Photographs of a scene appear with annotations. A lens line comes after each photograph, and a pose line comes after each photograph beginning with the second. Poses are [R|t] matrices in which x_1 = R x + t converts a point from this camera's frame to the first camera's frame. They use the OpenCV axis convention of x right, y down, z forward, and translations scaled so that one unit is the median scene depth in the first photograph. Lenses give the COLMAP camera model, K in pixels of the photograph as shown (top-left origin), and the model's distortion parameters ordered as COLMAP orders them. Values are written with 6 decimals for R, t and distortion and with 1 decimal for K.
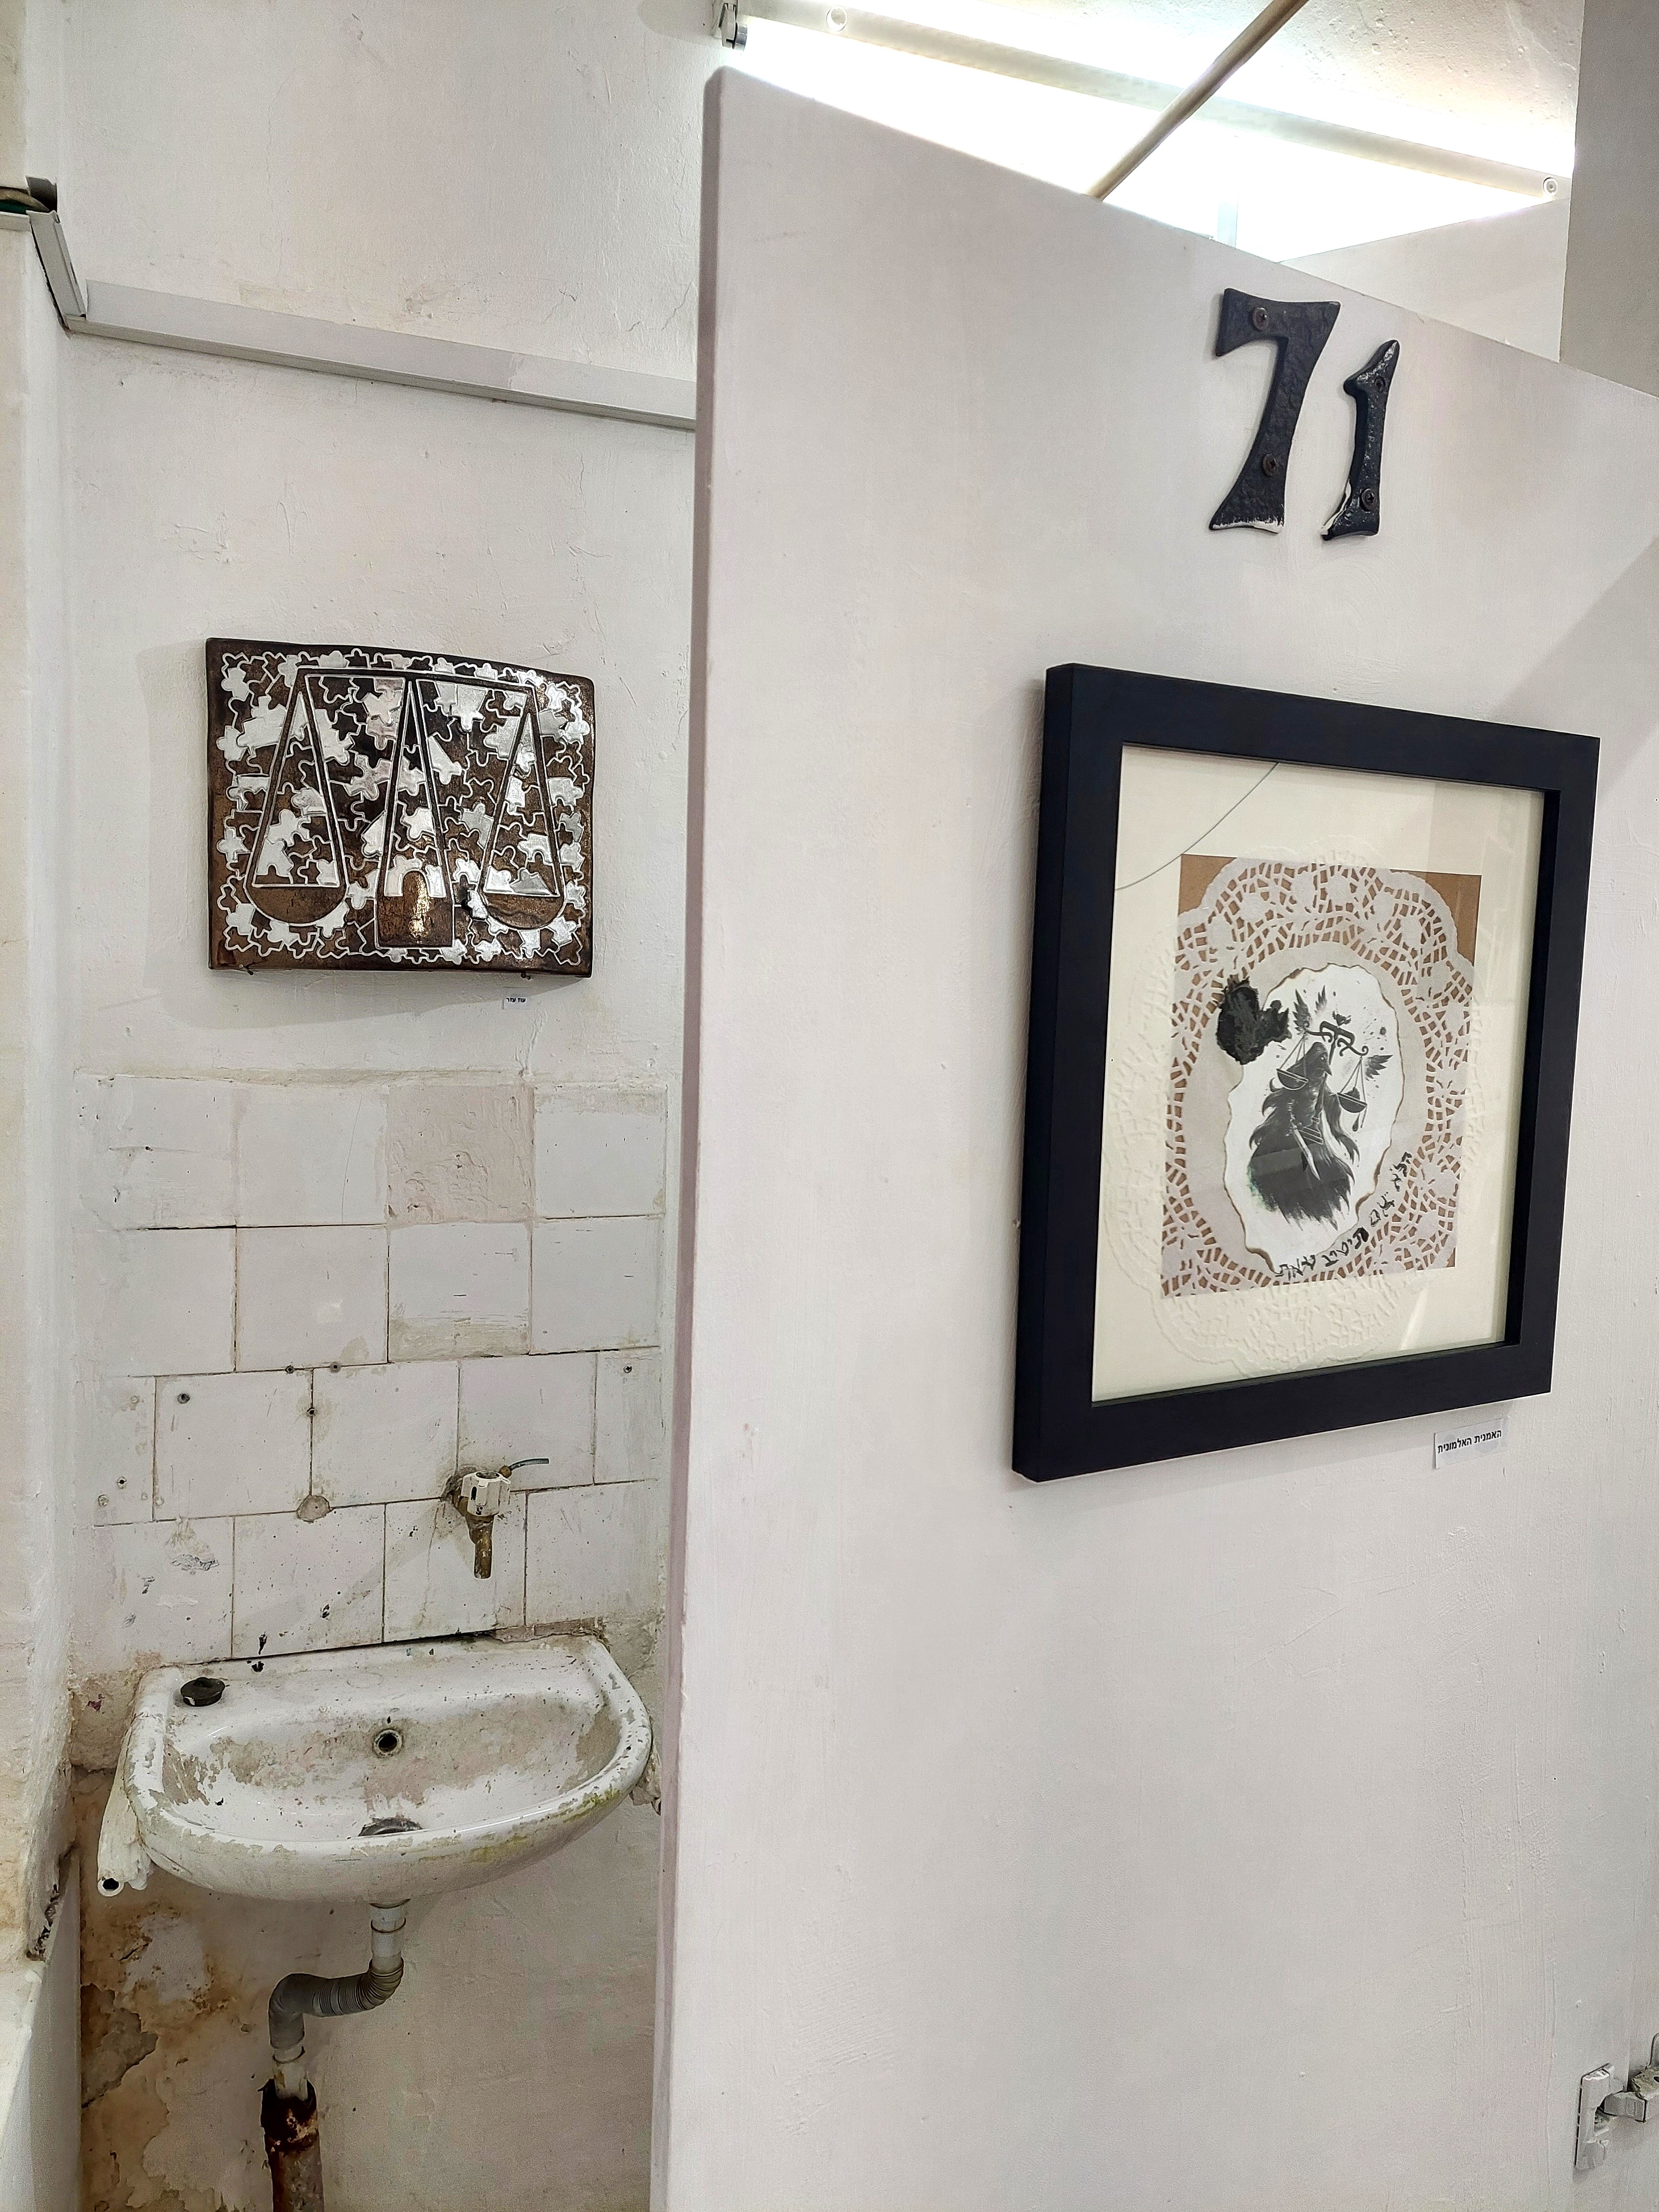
lens RADIAL K [[1606.9, 0, 829.5], [0, 1606.9, 1106.0], [0, 0, 1]] dist [0.072156, -0.091182]
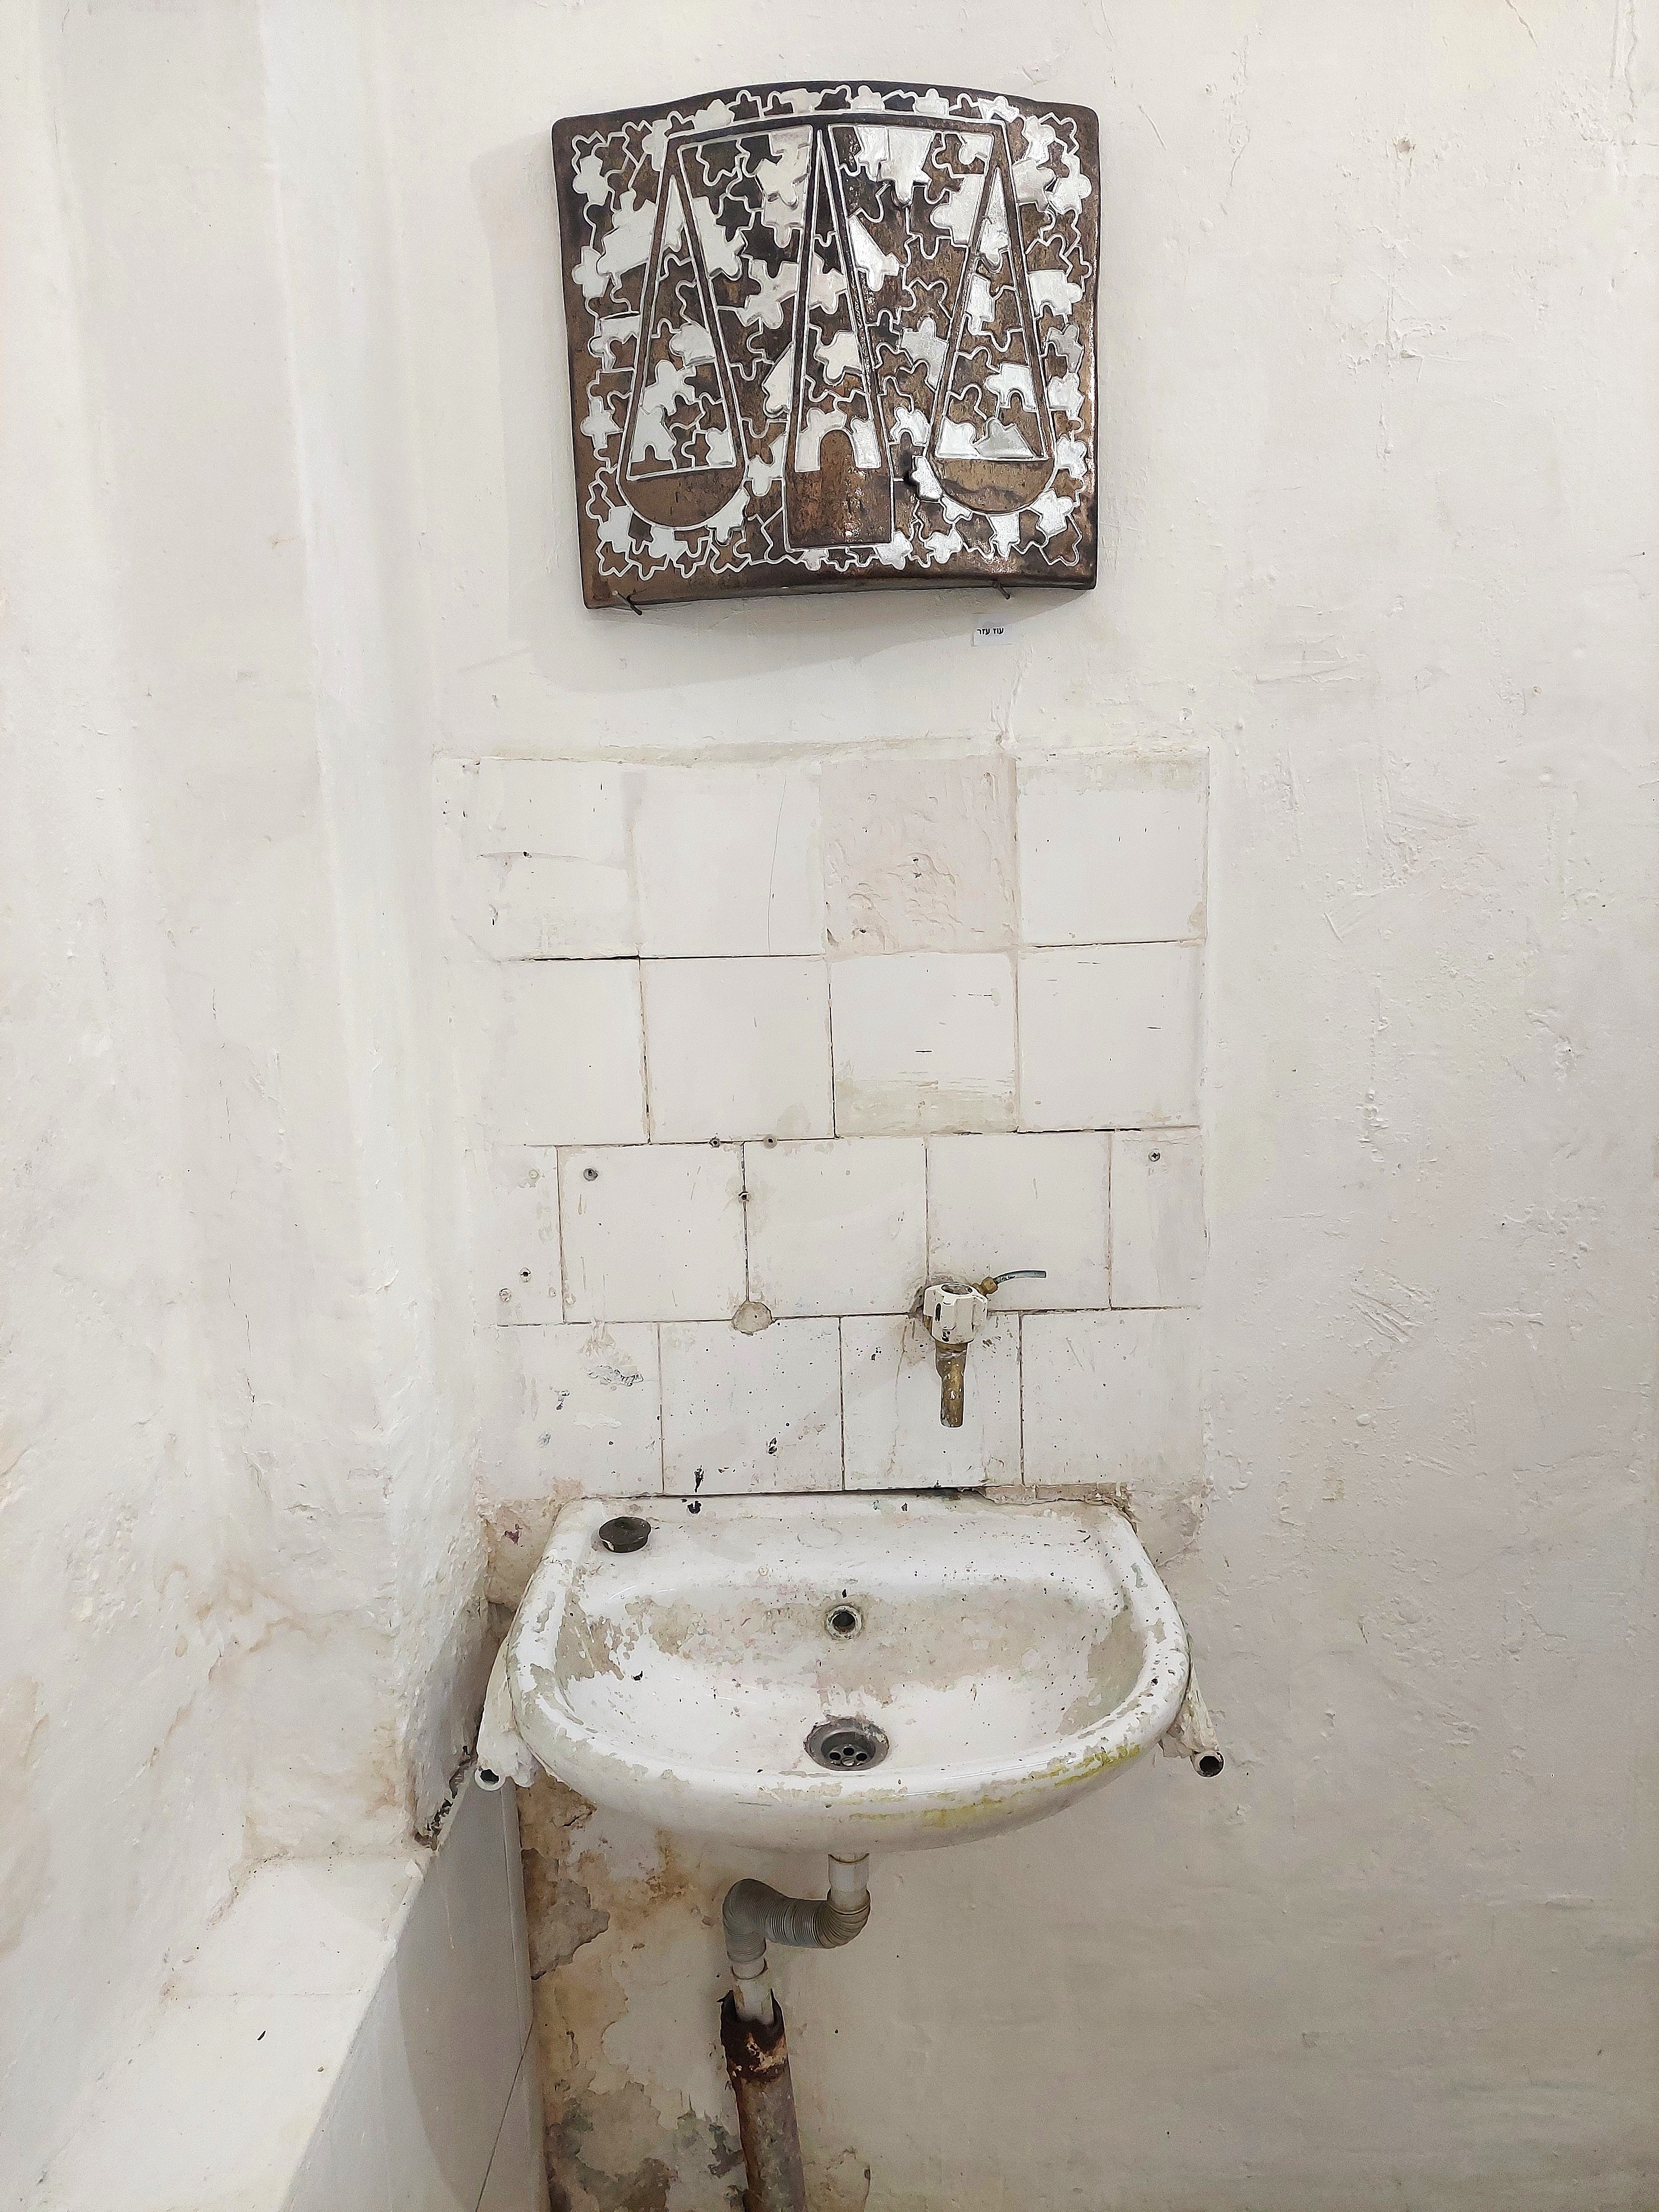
lens RADIAL K [[1533.8, 0, 867.0], [0, 1533.8, 1110.7], [0, 0, 1]] dist [0.095291, -0.116913]
pose [[0.941970, 0.011468, -0.335502, -0.017319], [0.027211, 0.993519, 0.110357, 0.069557], [0.334593, -0.113082, 0.935553, 0.343819]]
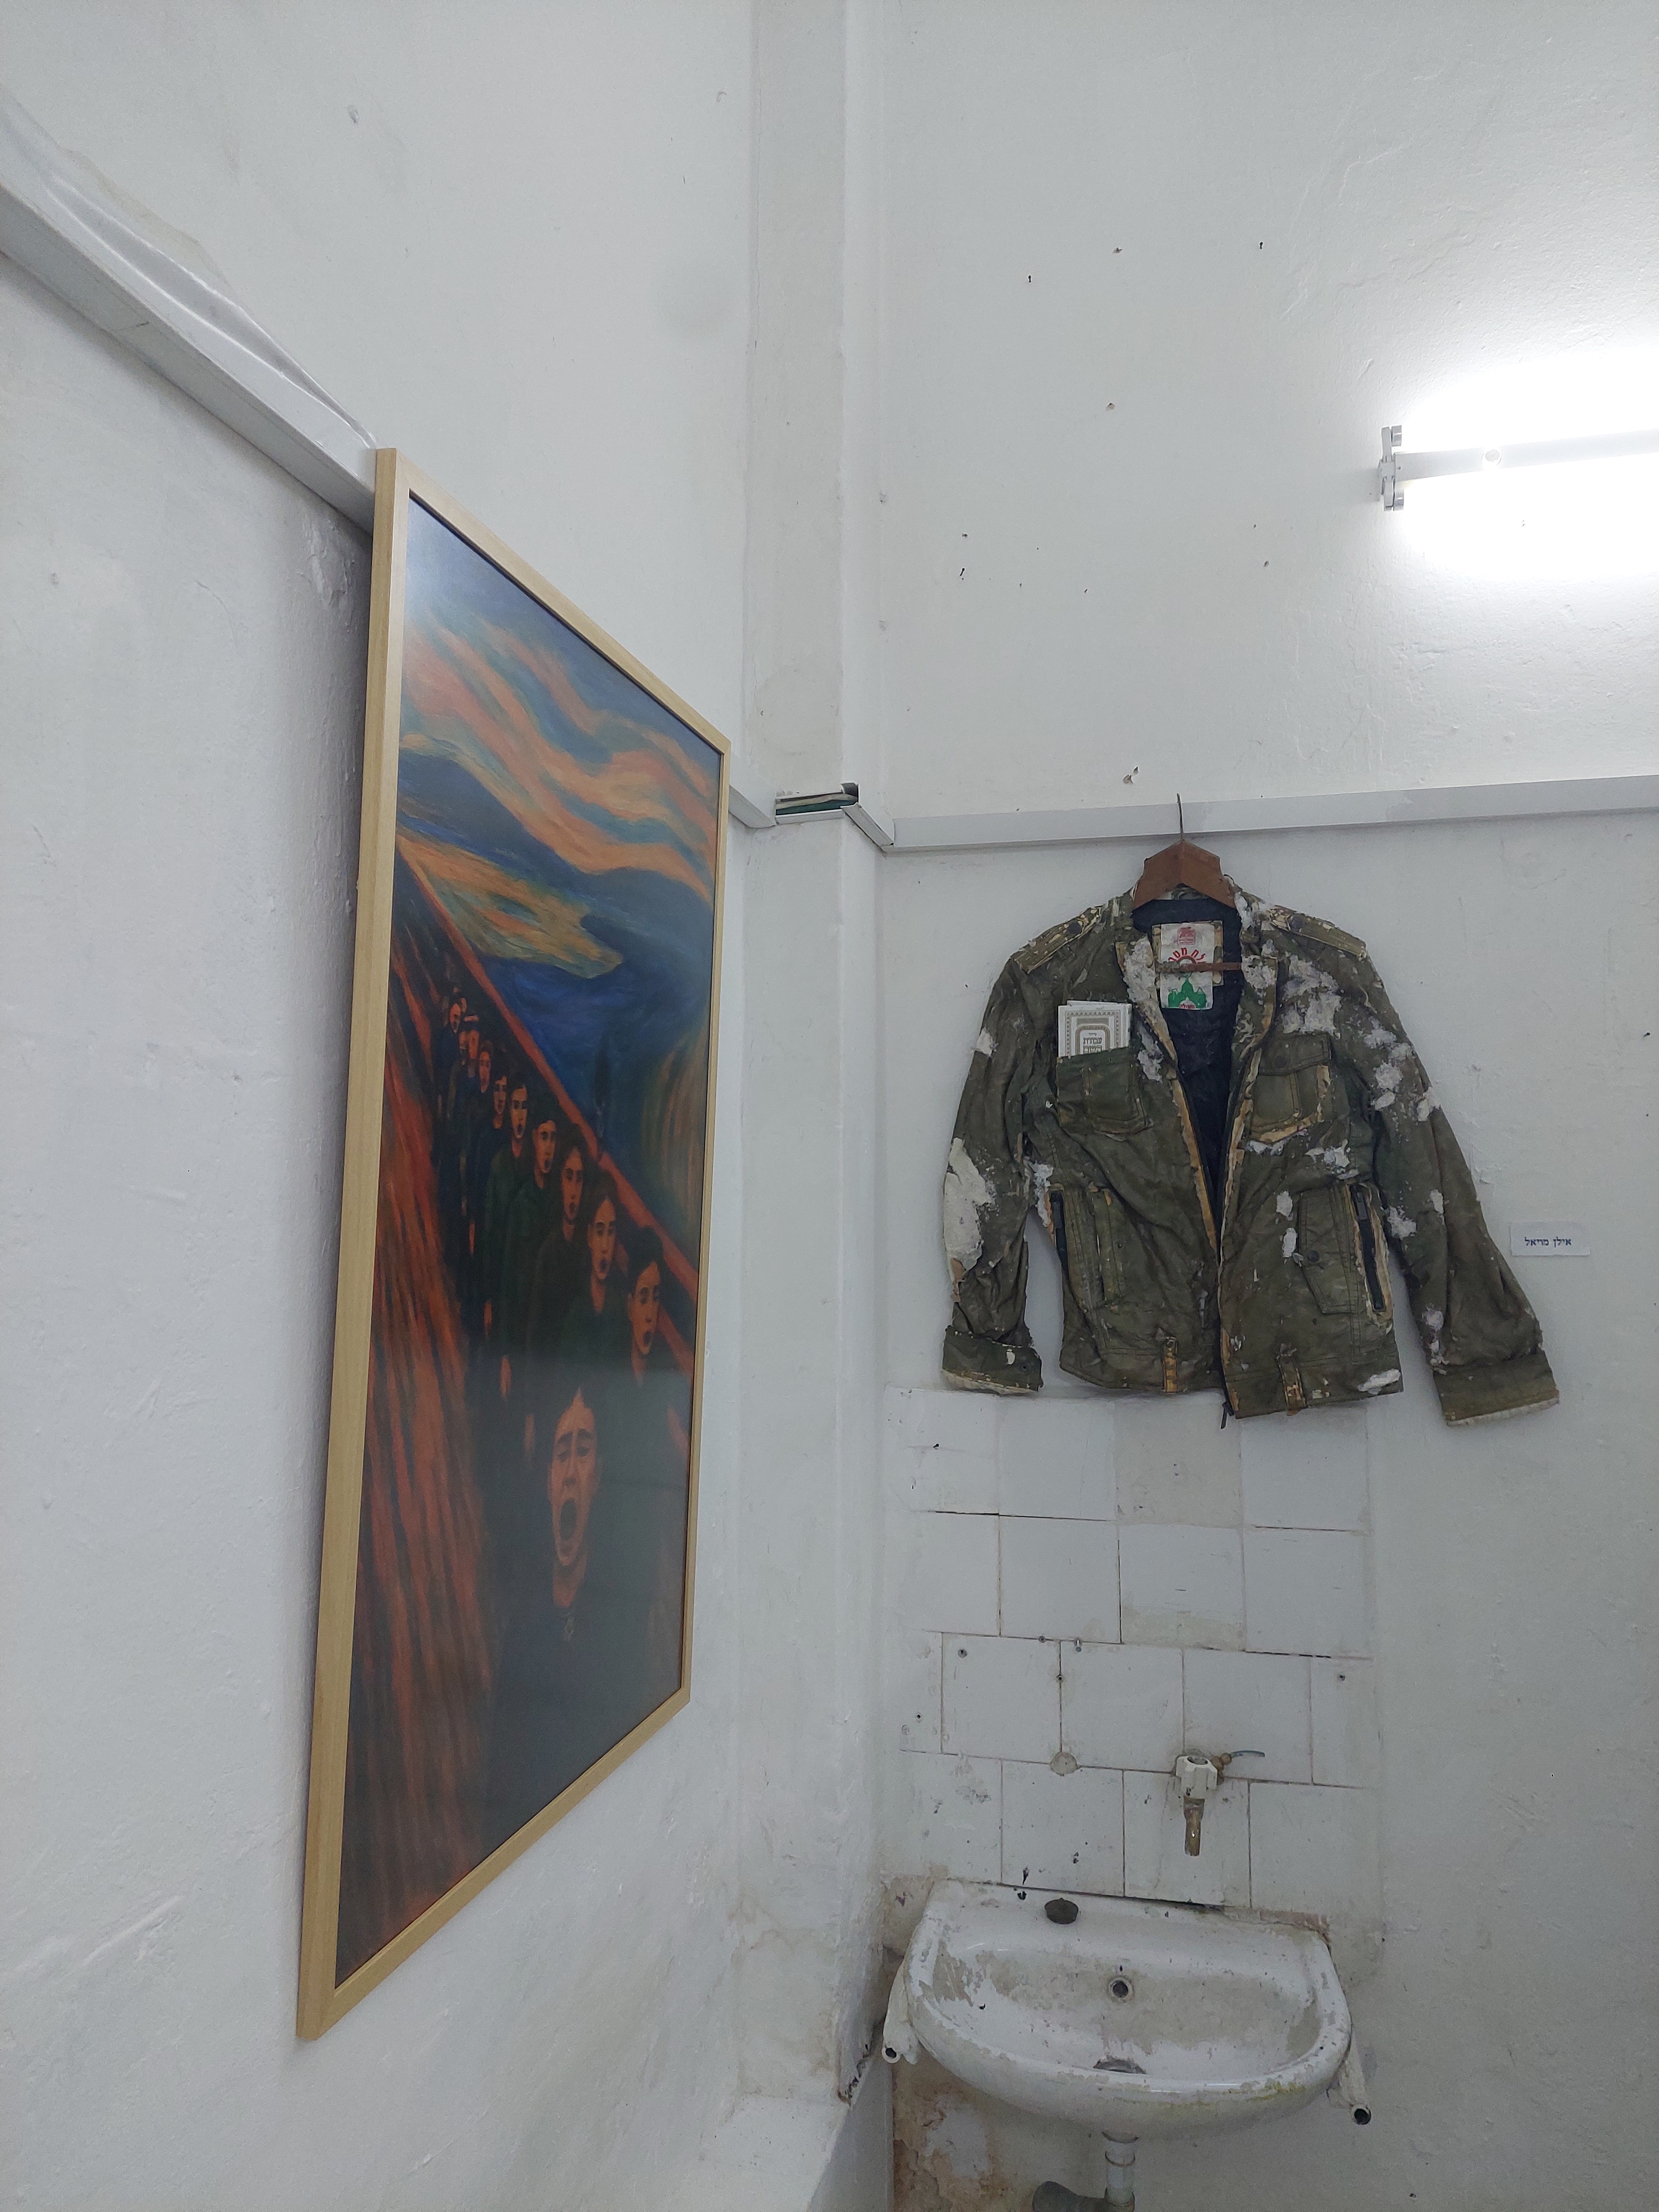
lens RADIAL K [[1606.9, 0, 829.5], [0, 1606.9, 1106.0], [0, 0, 1]] dist [0.072156, -0.091182]
pose [[0.839313, -0.057448, -0.540605, 0.215412], [-0.012607, 0.992077, -0.124998, -0.081970], [0.543503, 0.111728, 0.831939, -0.141378]]
